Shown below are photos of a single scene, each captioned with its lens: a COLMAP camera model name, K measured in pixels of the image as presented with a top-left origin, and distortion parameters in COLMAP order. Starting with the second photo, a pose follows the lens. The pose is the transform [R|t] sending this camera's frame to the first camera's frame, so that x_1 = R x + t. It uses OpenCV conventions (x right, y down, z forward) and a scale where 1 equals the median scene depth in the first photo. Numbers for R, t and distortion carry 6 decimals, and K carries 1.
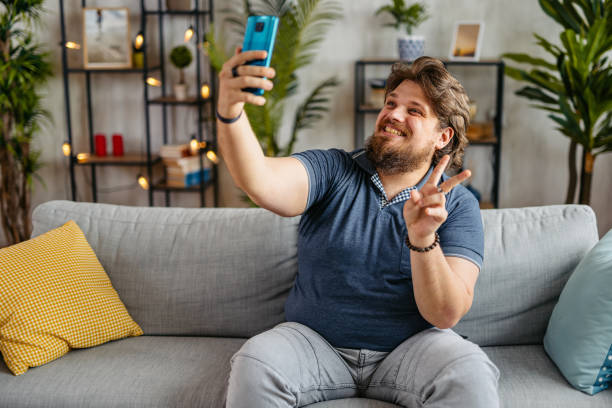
lens RADIAL K [[879.2, 0, 326.4], [0, 879.2, 205.7], [0, 0, 1]] dist [0.006622, -0.032822]
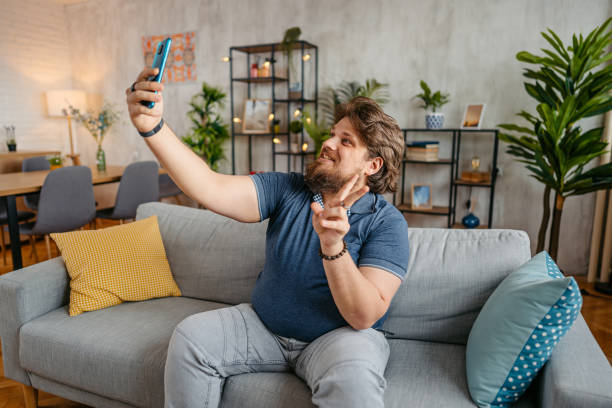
lens RADIAL K [[435.7, 0, 306.0], [0, 435.7, 204.0], [0, 0, 1]] dist [0.003951, 0.003042]
pose [[0.952538, 0.058690, -0.298708, 0.126114], [-0.069467, 0.997256, -0.025579, -0.001142], [0.296387, 0.045116, 0.954002, 0.232103]]
